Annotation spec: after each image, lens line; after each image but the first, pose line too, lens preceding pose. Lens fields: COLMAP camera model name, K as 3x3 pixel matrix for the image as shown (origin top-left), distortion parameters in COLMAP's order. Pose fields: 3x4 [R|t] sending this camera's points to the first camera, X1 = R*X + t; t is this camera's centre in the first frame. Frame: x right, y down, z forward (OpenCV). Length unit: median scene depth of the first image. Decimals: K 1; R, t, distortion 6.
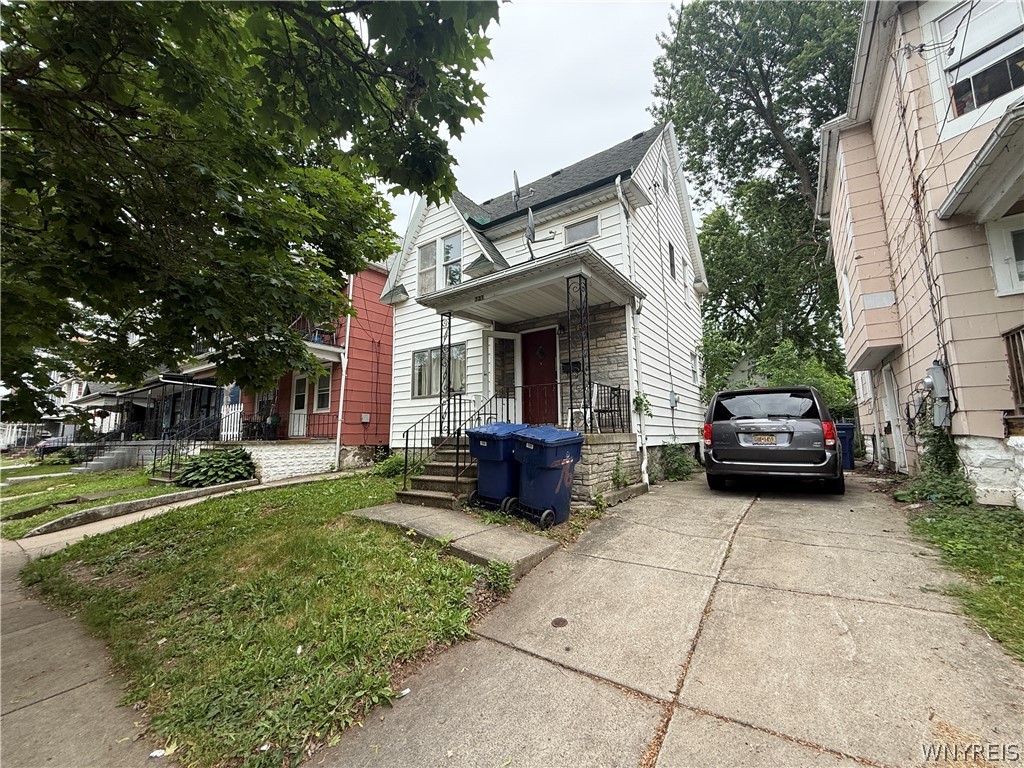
lens RADIAL K [[408.9, 0, 517.9], [0, 408.9, 383.4], [0, 0, 1]] dist [0.000775, -0.000086]
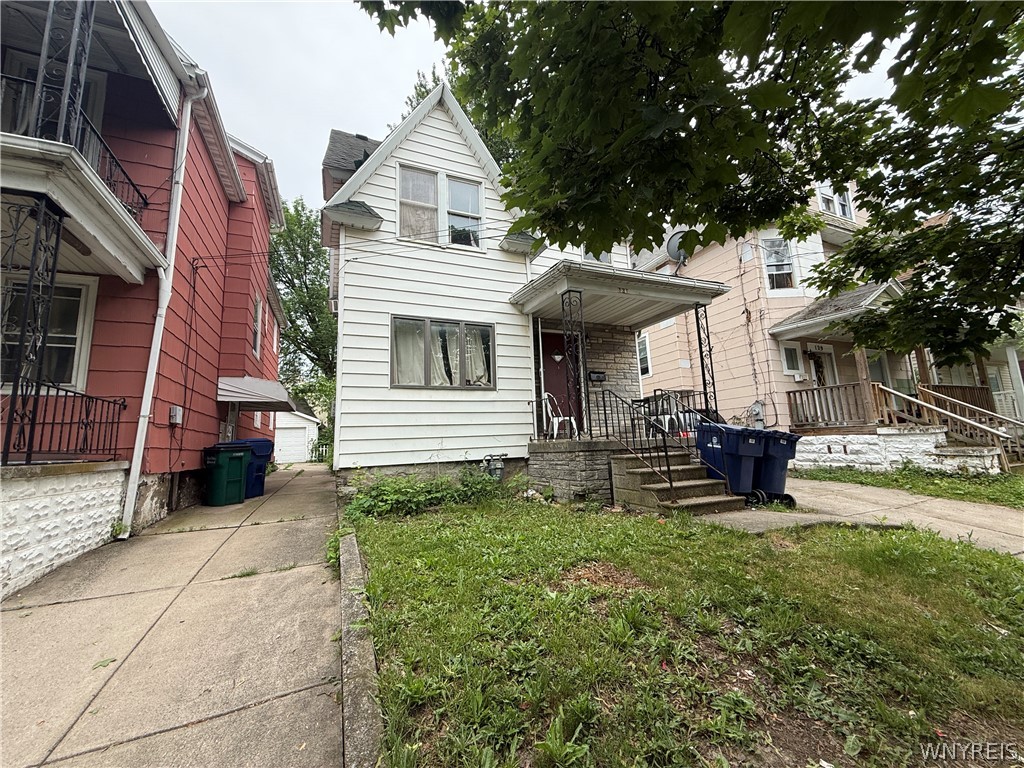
lens RADIAL K [[408.9, 0, 513.9], [0, 408.9, 382.9], [0, 0, 1]] dist [0.000775, -0.000086]
pose [[0.519307, 0.123124, 0.845672, -0.746879], [-0.078115, 0.992263, -0.096498, 0.081939], [-0.851010, -0.015947, 0.524907, 0.541846]]
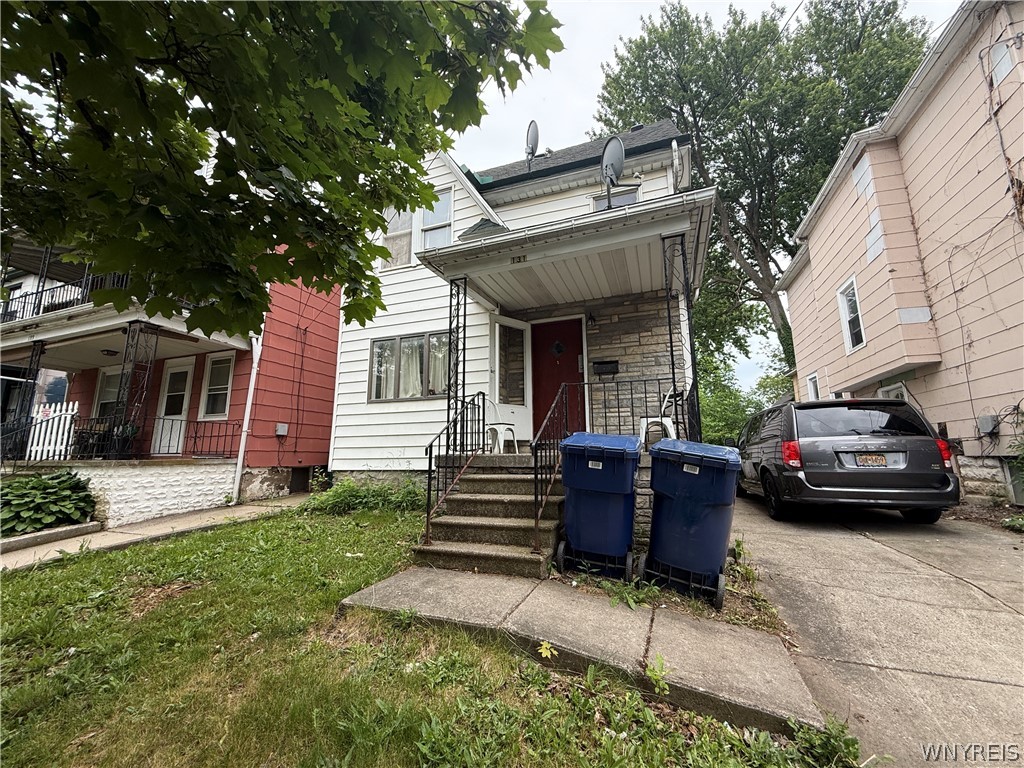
lens RADIAL K [[408.9, 0, 518.3], [0, 408.9, 382.9], [0, 0, 1]] dist [0.000775, -0.000086]
pose [[0.966853, 0.050786, 0.250233, -0.197282], [-0.037939, 0.997715, -0.055901, 0.035106], [-0.252500, 0.044554, 0.966571, 0.240808]]
